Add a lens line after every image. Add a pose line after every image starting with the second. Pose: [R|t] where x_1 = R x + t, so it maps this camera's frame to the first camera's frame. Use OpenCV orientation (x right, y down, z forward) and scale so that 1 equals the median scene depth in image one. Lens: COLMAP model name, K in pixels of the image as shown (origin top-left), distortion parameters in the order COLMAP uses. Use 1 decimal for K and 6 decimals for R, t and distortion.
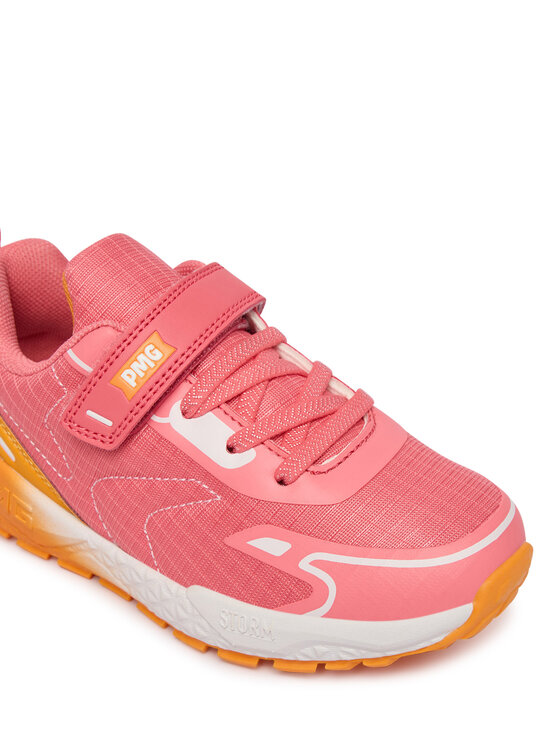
lens RADIAL K [[1051.4, 0, 280.0], [0, 1051.4, 373.0], [0, 0, 1]] dist [-0.033911, 0.002918]
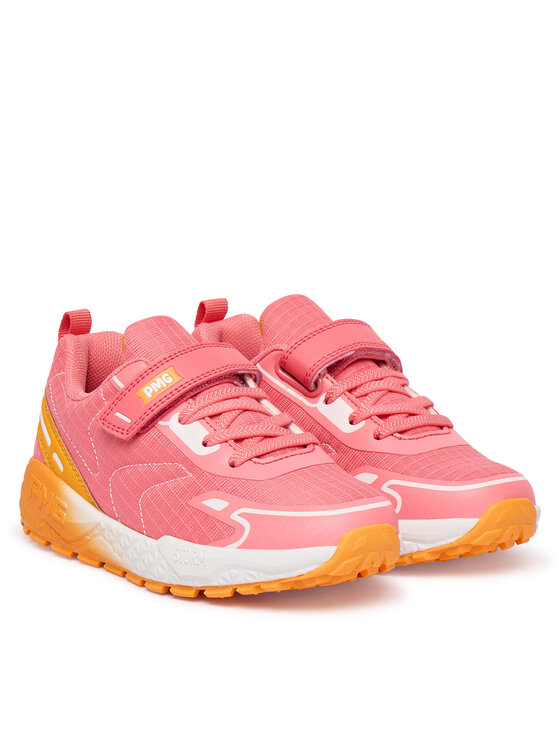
lens RADIAL K [[2191.5, 0, 280.0], [0, 2191.5, 373.0], [0, 0, 1]] dist [0.111236, 0.221821]
pose [[0.966799, 0.106404, -0.232331, 0.734262], [-0.180080, 0.928756, -0.324012, 0.928652], [0.181303, 0.355093, 0.917081, -1.757270]]
